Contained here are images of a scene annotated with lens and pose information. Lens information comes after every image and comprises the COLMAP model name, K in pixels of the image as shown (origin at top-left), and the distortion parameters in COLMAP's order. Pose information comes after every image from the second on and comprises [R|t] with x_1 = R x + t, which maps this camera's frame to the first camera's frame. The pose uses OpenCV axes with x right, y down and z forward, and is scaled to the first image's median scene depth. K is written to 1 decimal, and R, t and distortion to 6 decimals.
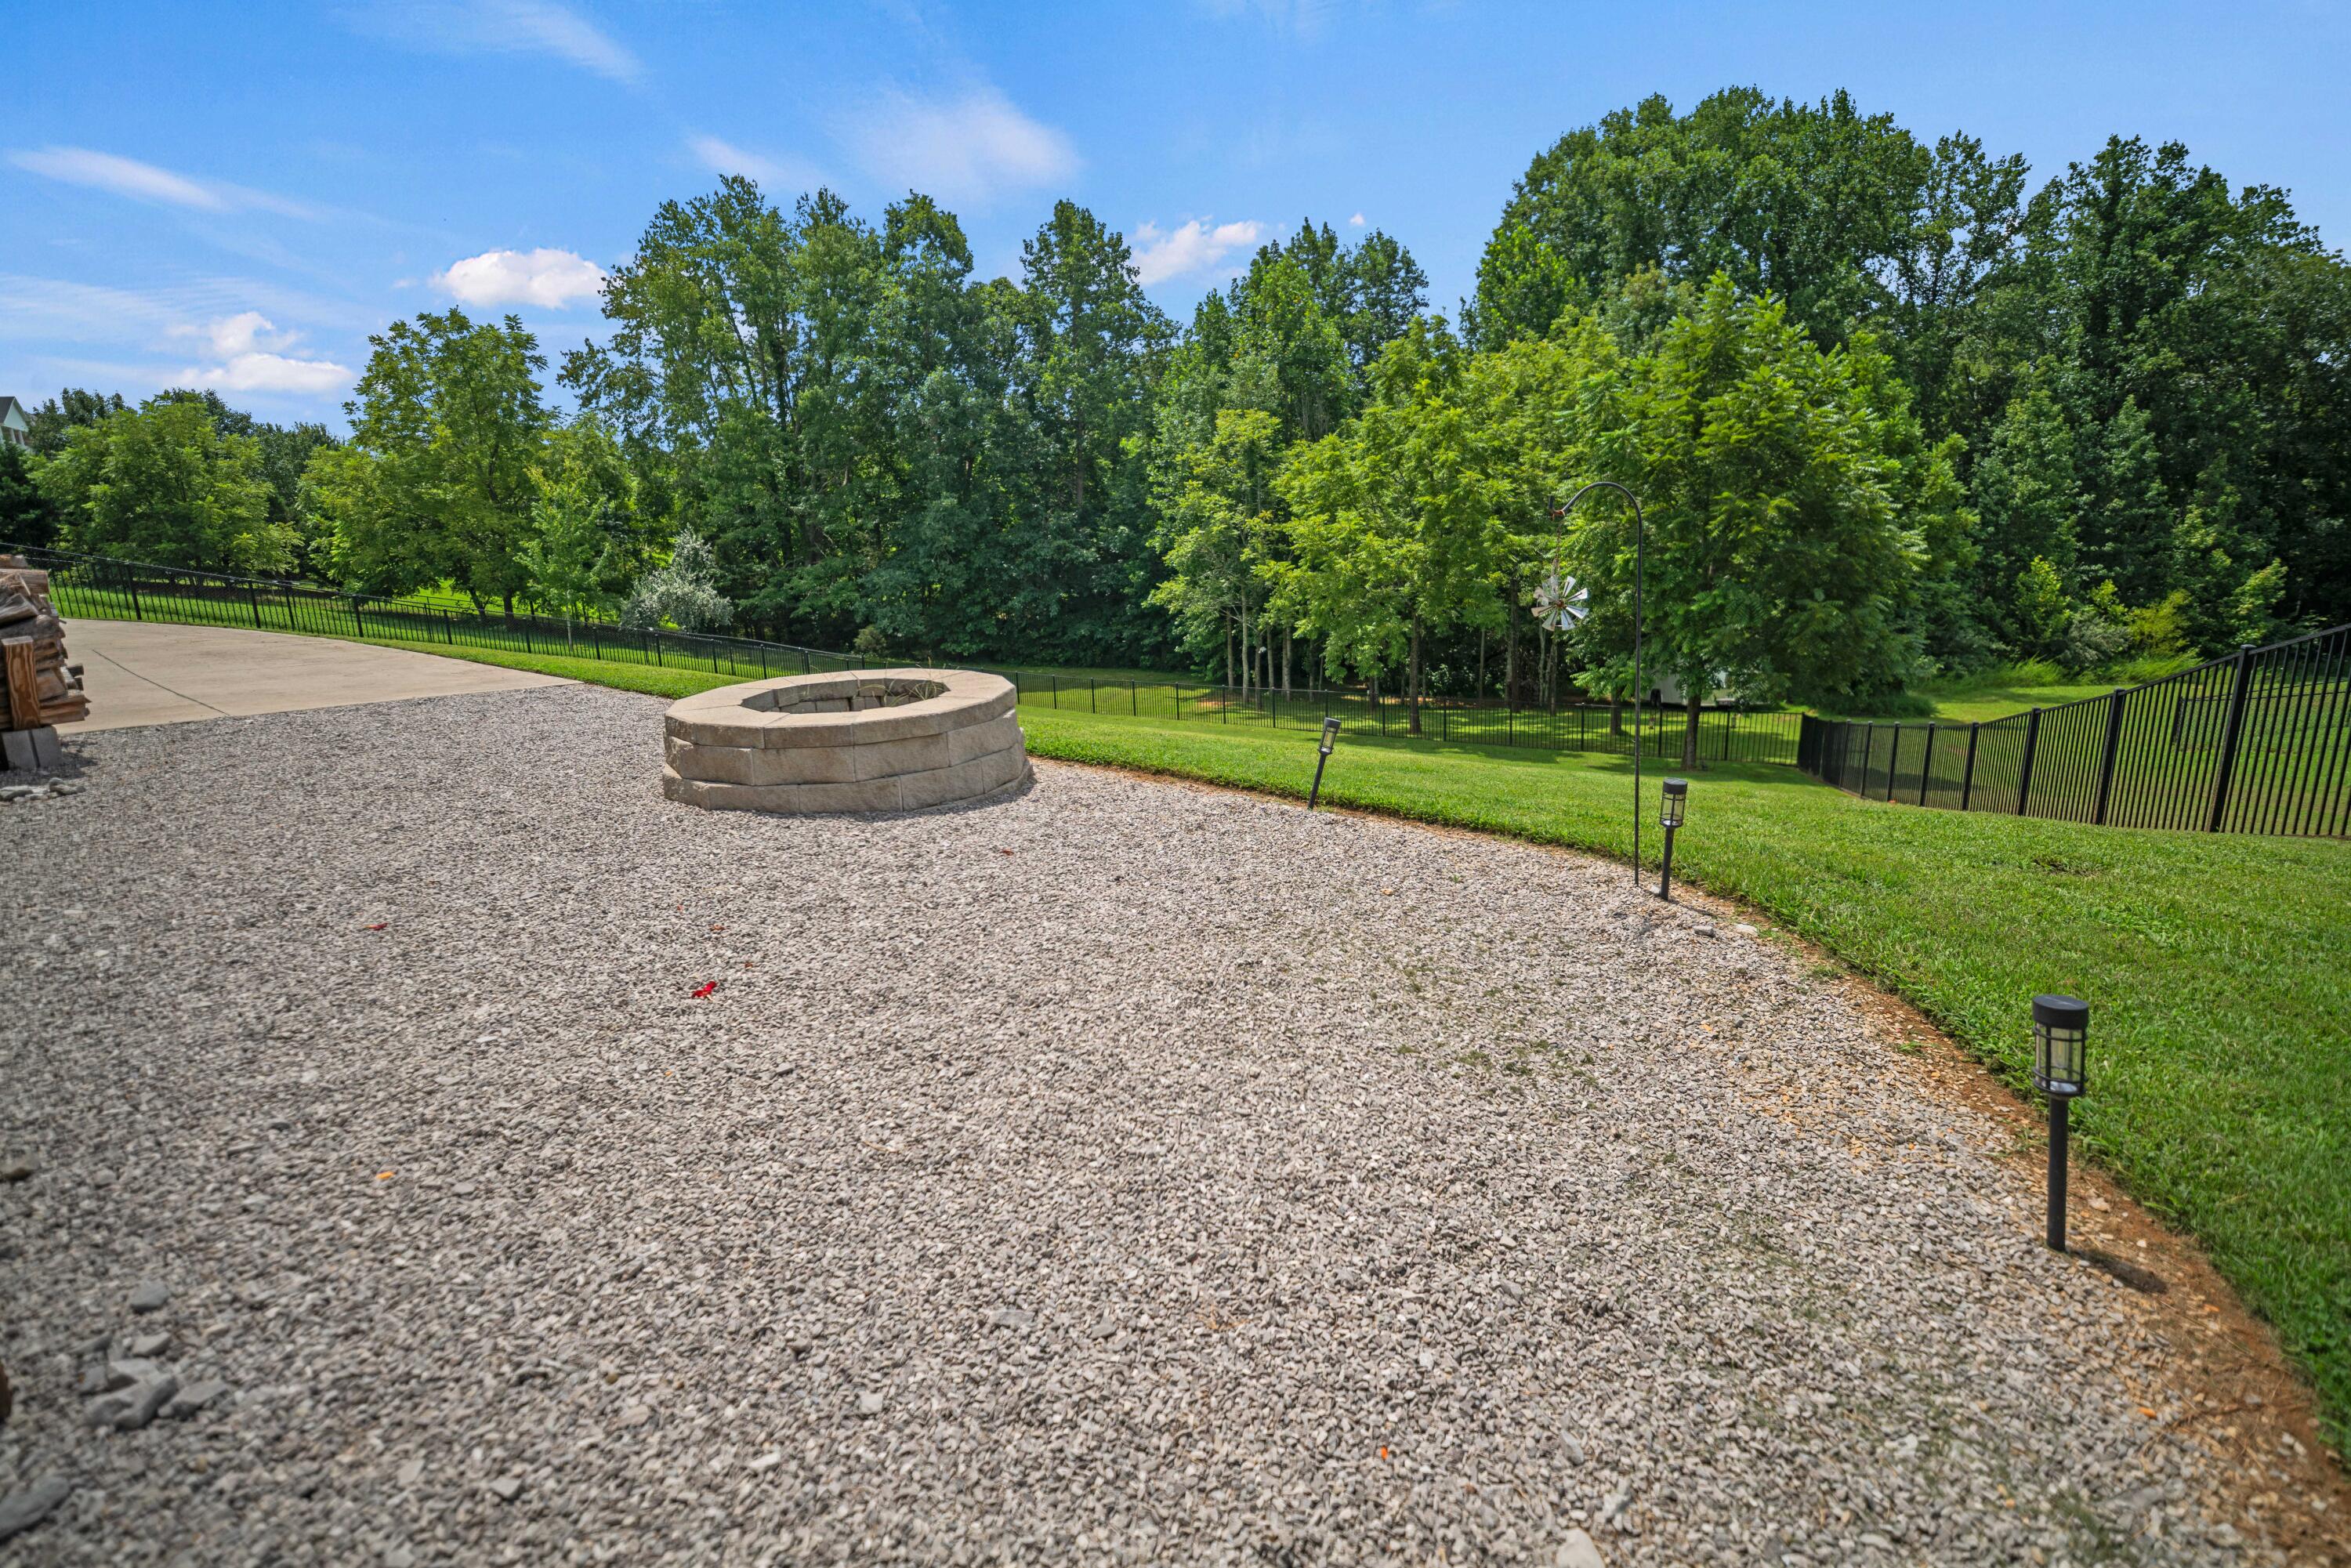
lens RADIAL K [[1026.5, 0, 1166.2], [0, 1026.5, 763.4], [0, 0, 1]] dist [-0.002122, -0.000580]
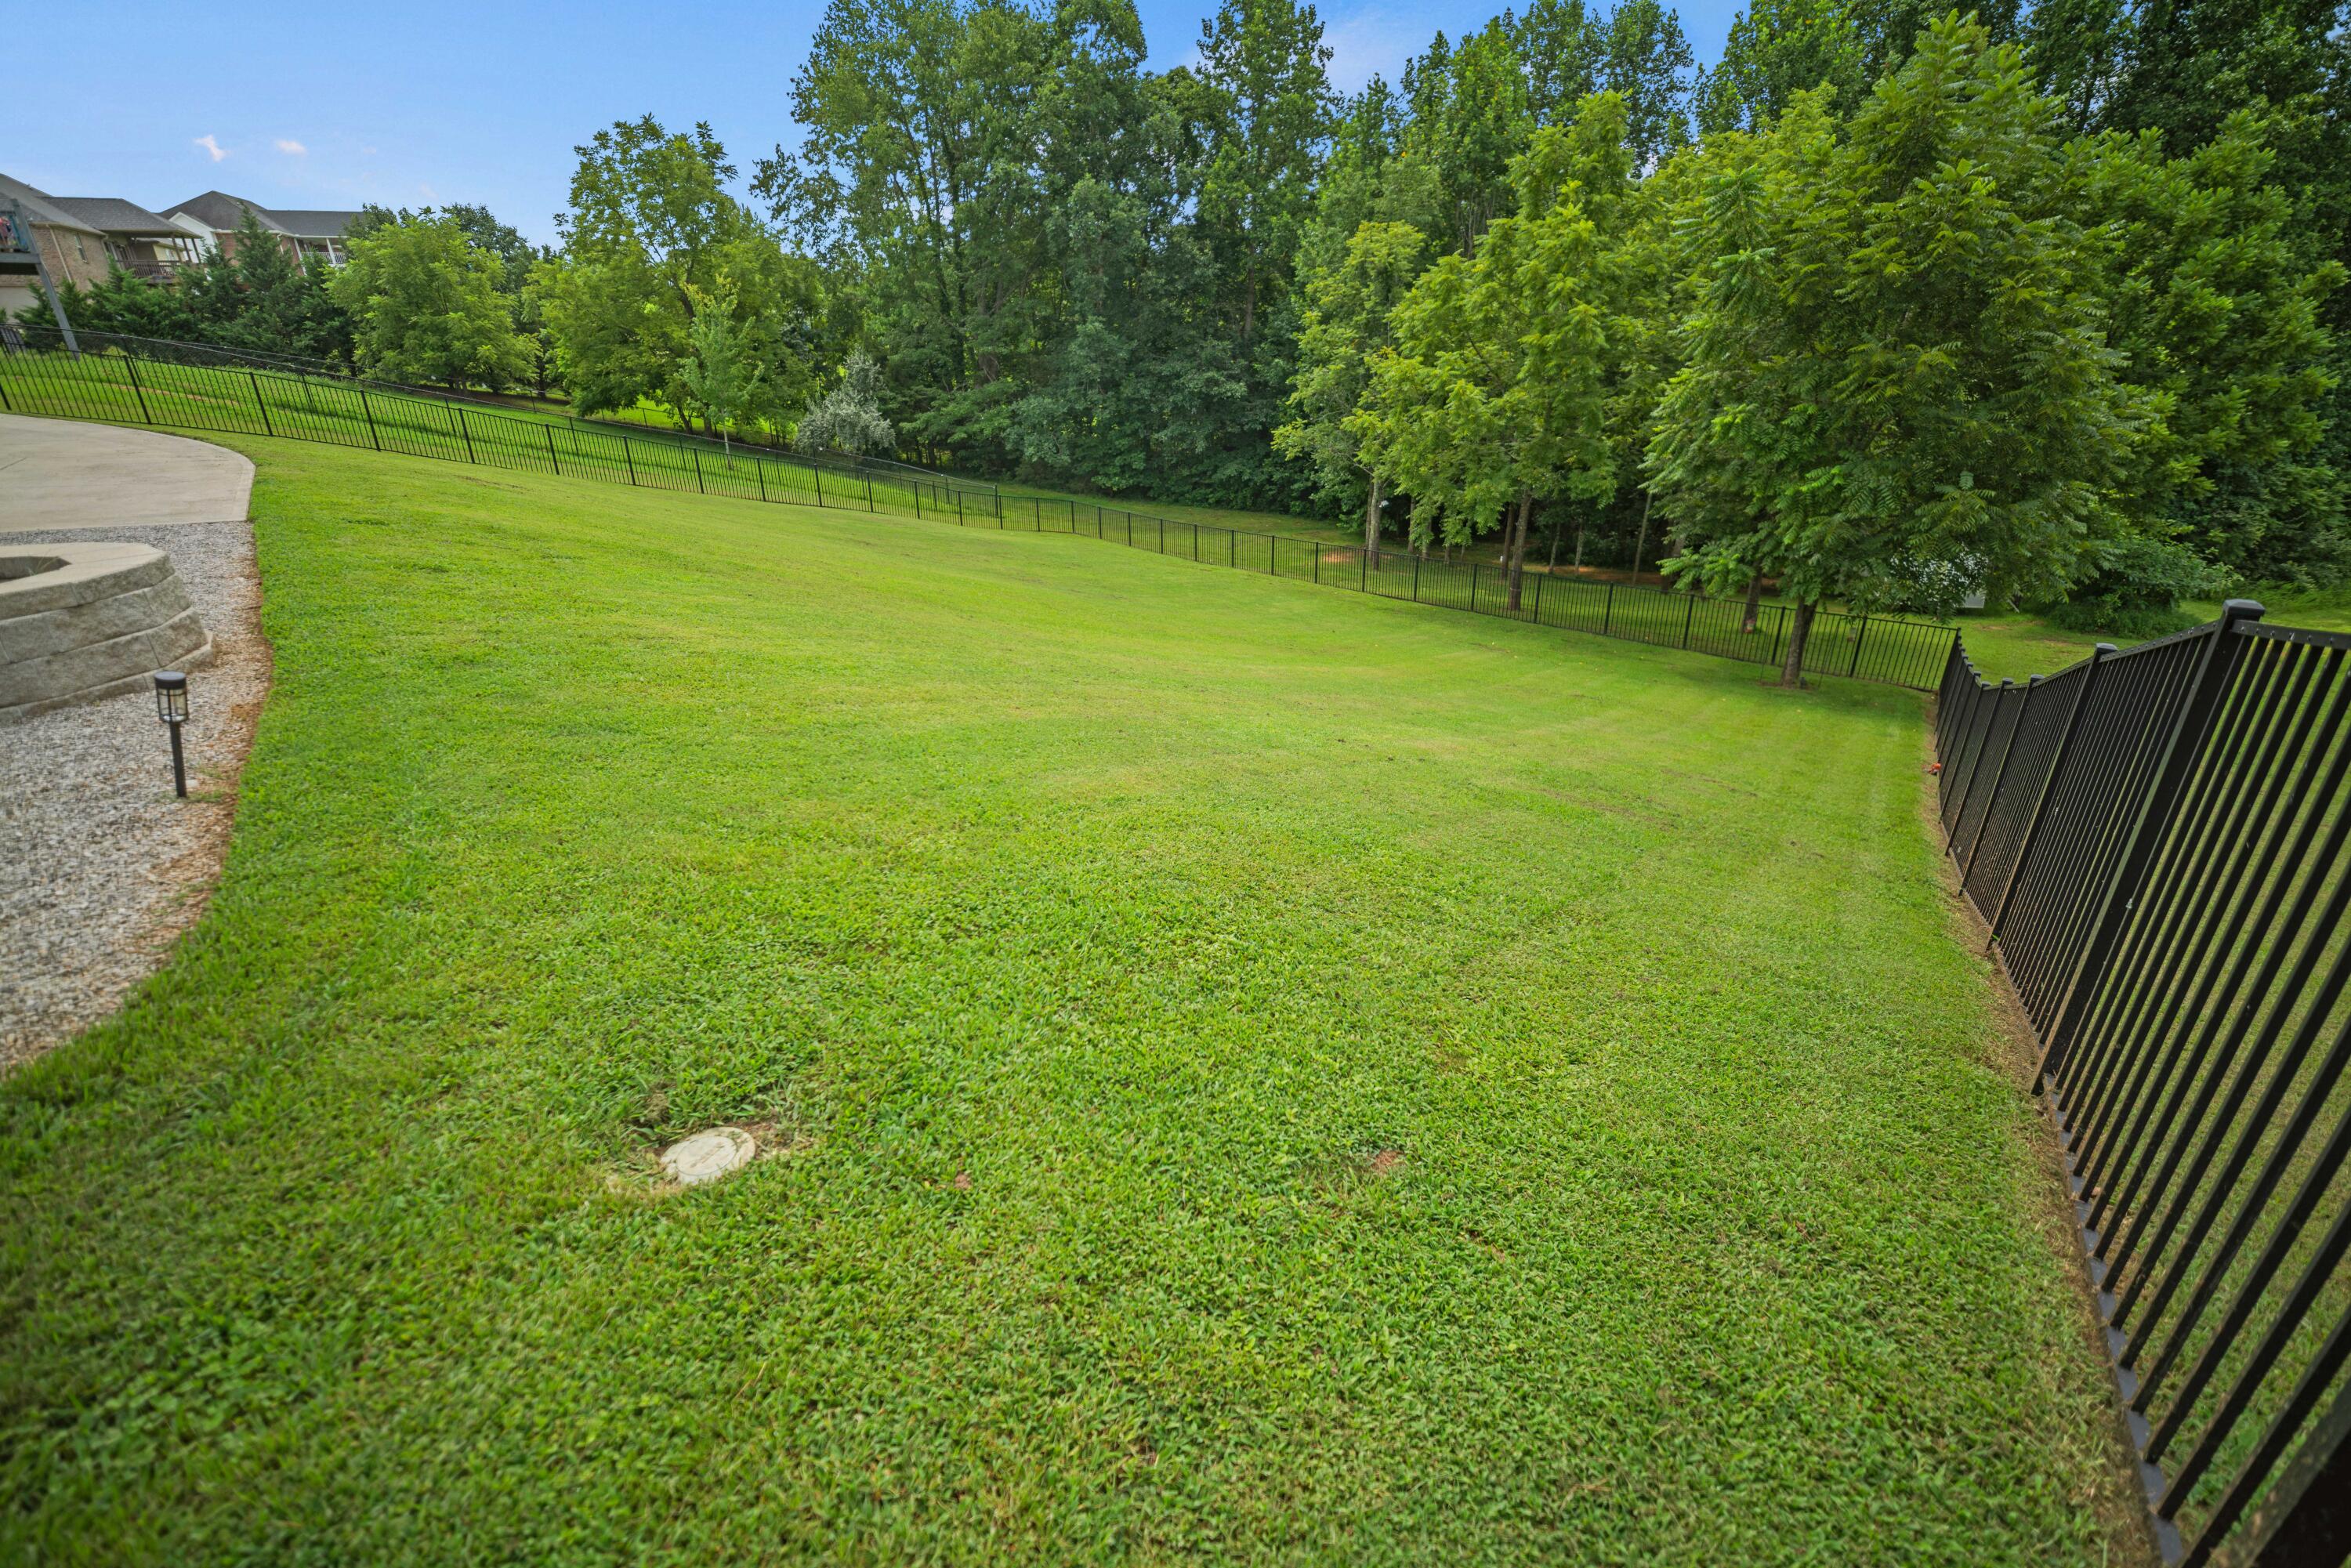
lens RADIAL K [[1018.3, 0, 1175.5], [0, 1018.3, 784.0], [0, 0, 1]] dist [-0.005541, -0.000936]
pose [[0.970559, 0.118183, -0.209876, 0.104976], [-0.080500, 0.980403, 0.179807, -0.012328], [0.227013, -0.157618, 0.961052, 0.036408]]
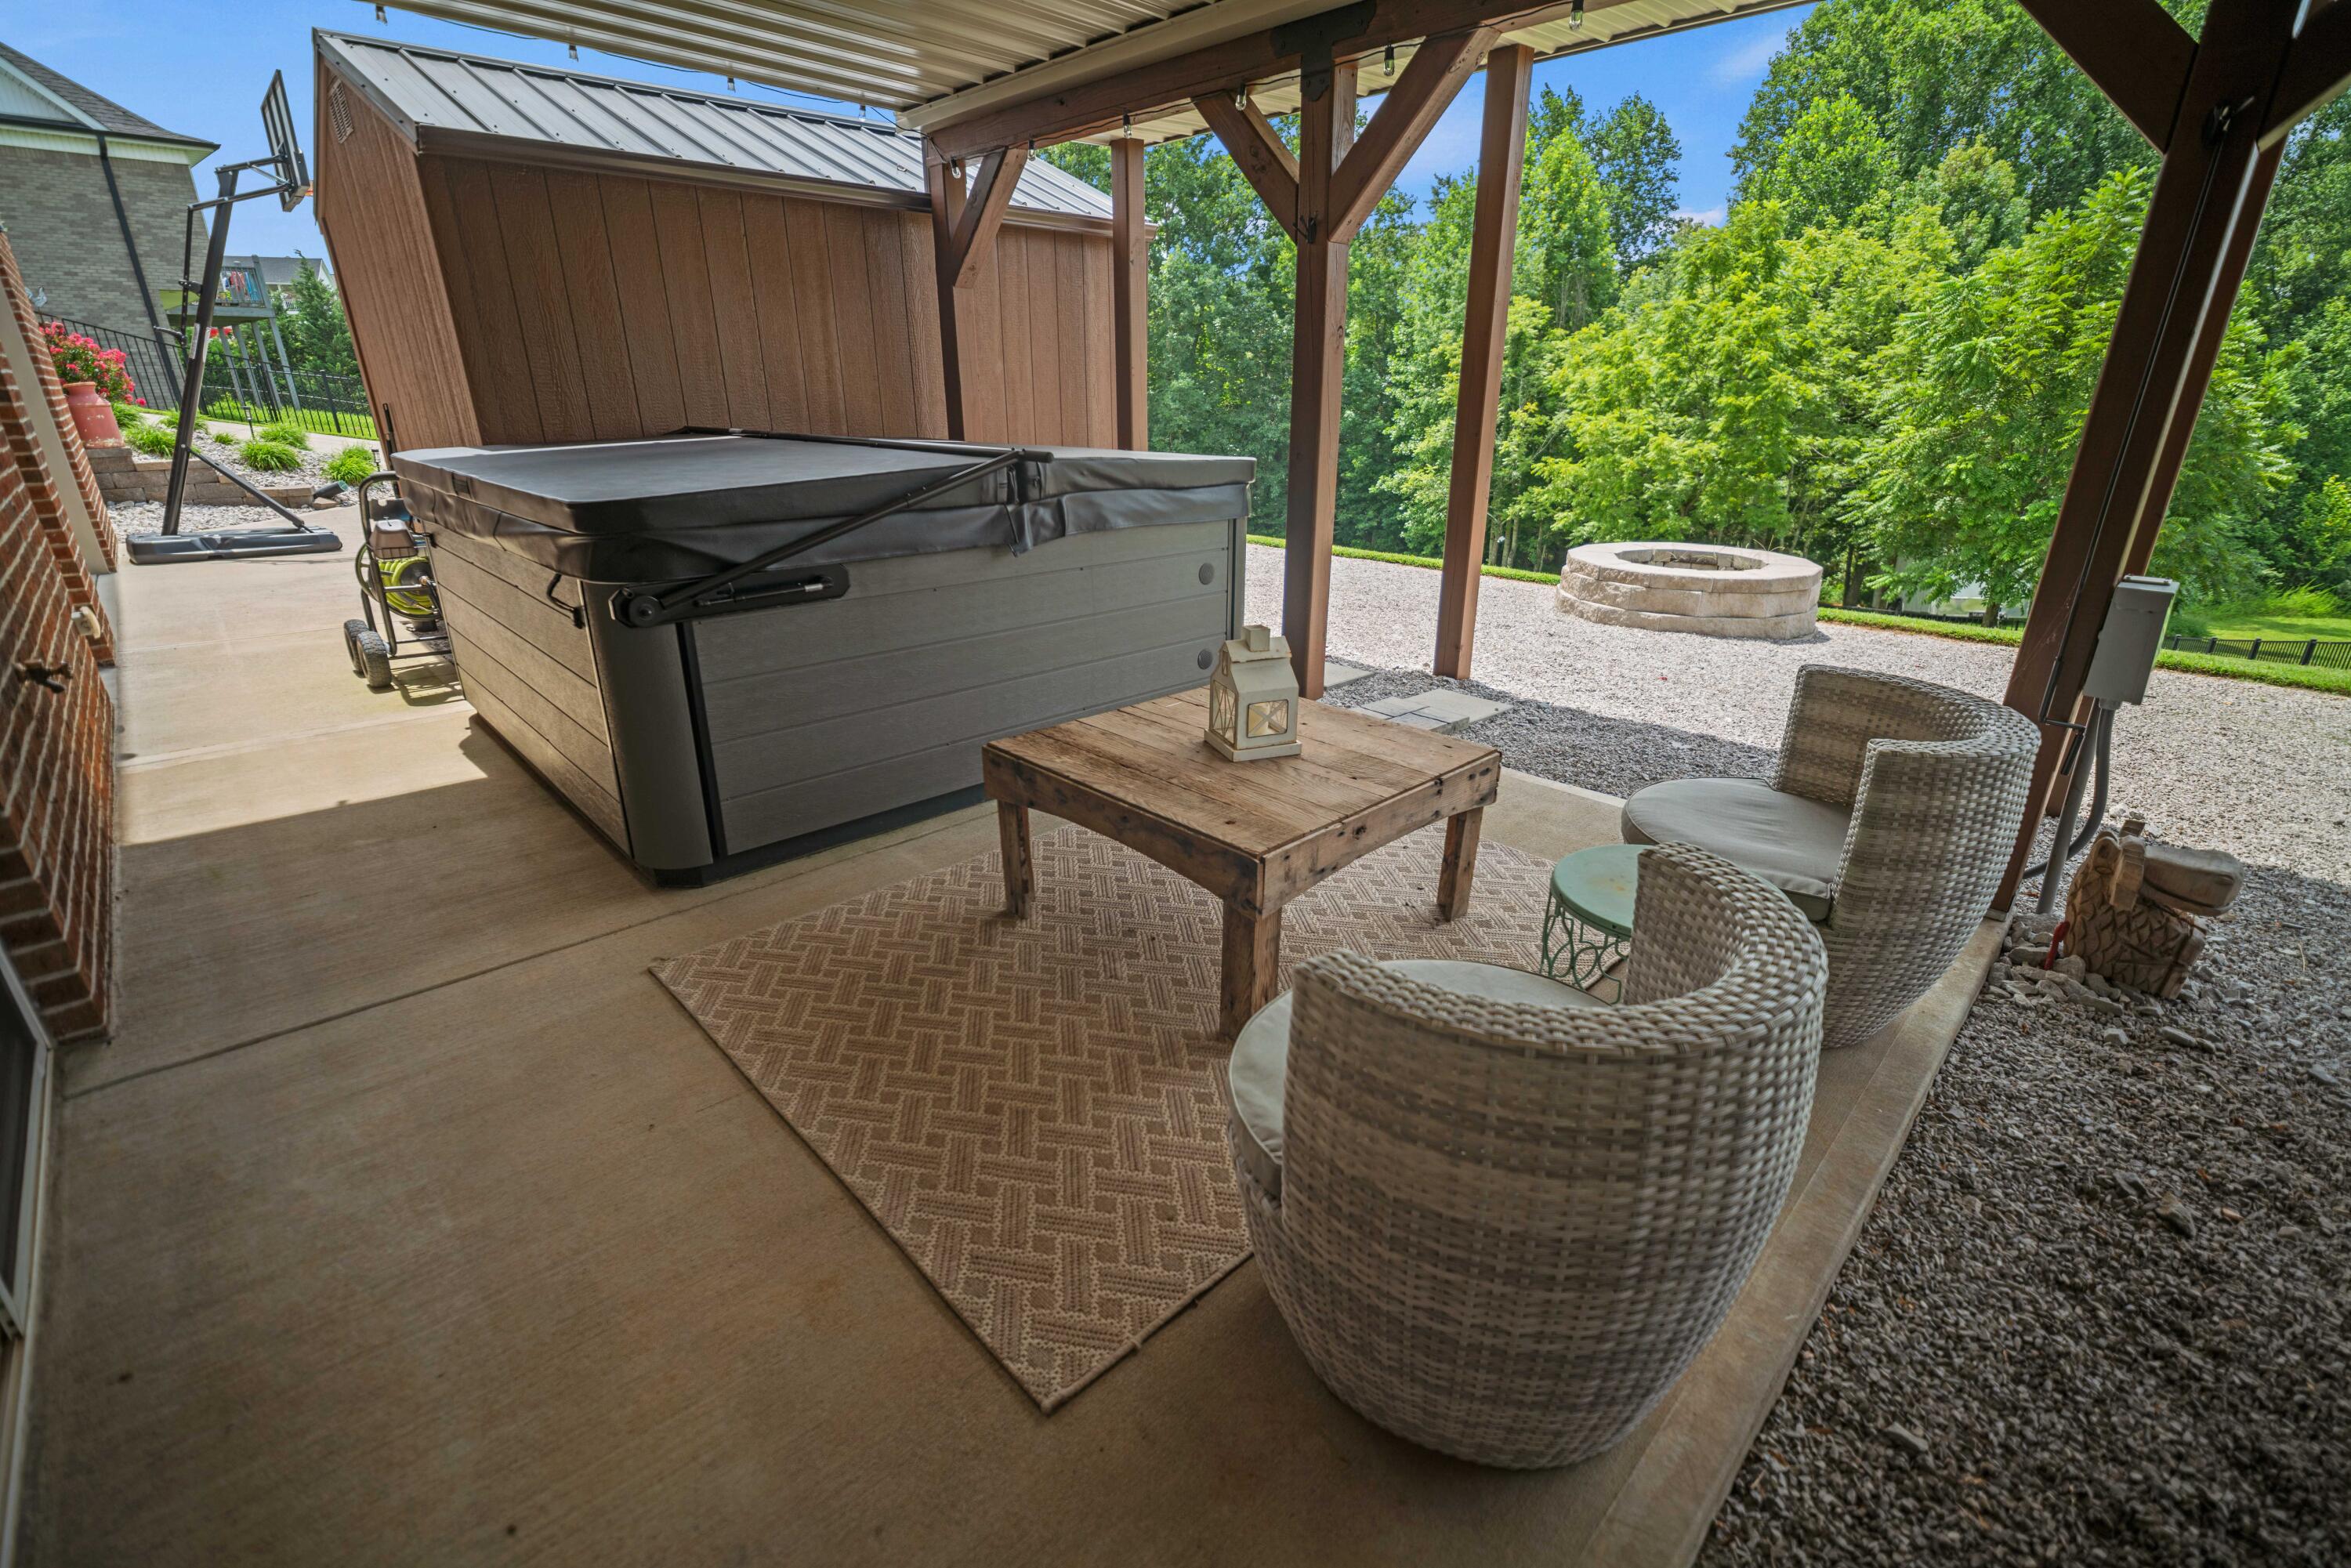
lens RADIAL K [[1031.3, 0, 1175.5], [0, 1031.3, 784.0], [0, 0, 1]] dist [0.000110, 0.000252]
pose [[0.994212, 0.062450, -0.087416, -0.100824], [-0.051048, 0.990577, 0.127088, 0.010316], [0.094529, -0.121890, 0.988032, -0.060364]]
